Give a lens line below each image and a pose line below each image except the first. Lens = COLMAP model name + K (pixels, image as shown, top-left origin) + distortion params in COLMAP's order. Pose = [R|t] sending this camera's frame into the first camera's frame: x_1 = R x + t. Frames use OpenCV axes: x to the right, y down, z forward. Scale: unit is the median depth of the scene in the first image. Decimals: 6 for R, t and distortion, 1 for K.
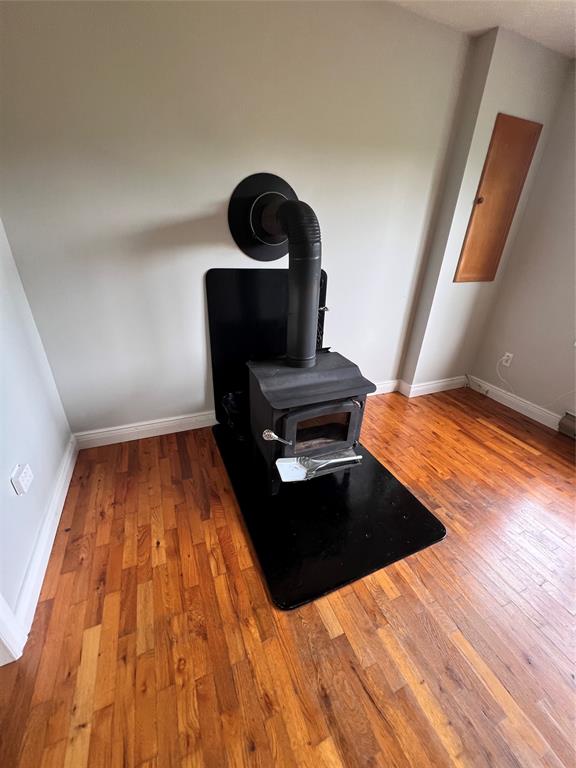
lens RADIAL K [[307.9, 0, 290.9], [0, 307.9, 382.7], [0, 0, 1]] dist [-0.004670, 0.000182]
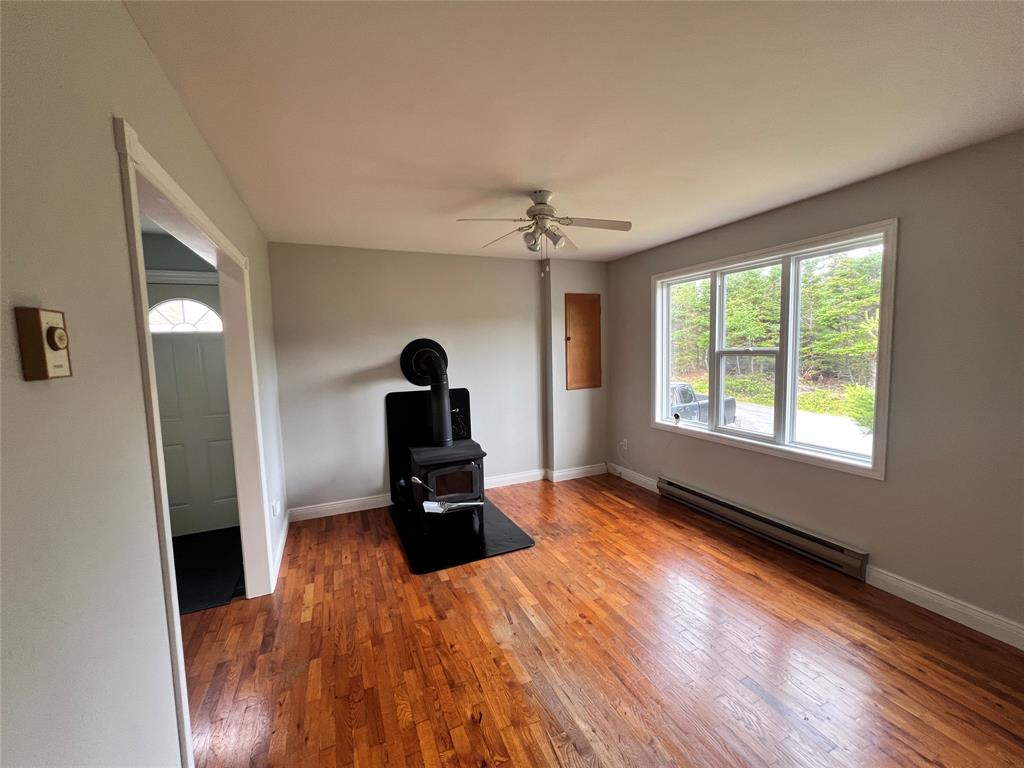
lens RADIAL K [[410.5, 0, 509.0], [0, 410.5, 383.0], [0, 0, 1]] dist [-0.004670, 0.000182]
pose [[0.997508, -0.070496, -0.002801, 0.366381], [0.064708, 0.929985, -0.361857, 0.390255], [0.028114, 0.360774, 0.932229, -0.980888]]
